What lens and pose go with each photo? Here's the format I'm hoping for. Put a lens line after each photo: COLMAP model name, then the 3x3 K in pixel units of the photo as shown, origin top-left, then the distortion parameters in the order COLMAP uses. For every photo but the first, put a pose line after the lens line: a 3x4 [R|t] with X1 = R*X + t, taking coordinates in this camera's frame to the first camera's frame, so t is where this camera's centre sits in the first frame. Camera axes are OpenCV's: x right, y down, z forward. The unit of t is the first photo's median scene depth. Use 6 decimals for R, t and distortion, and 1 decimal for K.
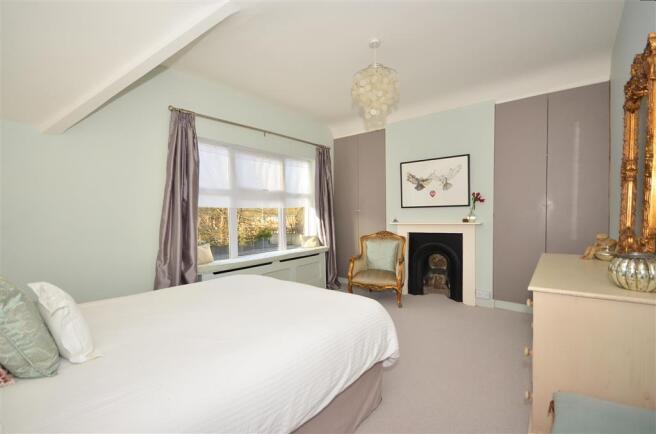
lens RADIAL K [[298.3, 0, 337.2], [0, 298.3, 218.8], [0, 0, 1]] dist [0.016848, -0.016111]
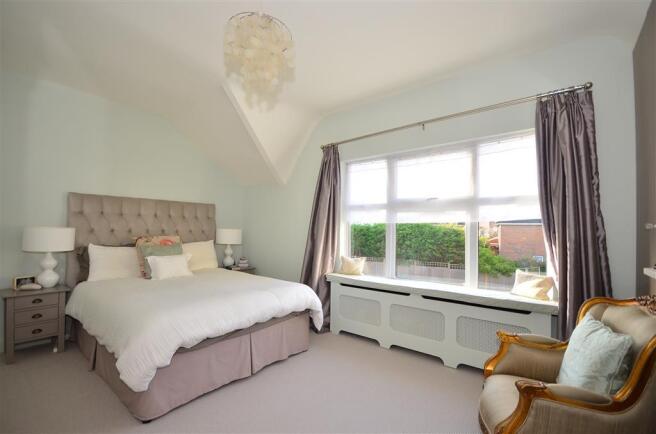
lens RADIAL K [[298.3, 0, 337.2], [0, 298.3, 218.8], [0, 0, 1]] dist [0.016848, -0.016111]
pose [[-0.031948, -0.016283, -0.999357, 0.518633], [-0.021815, 0.999640, -0.015590, -0.028275], [0.999251, 0.021303, -0.032292, 0.787633]]
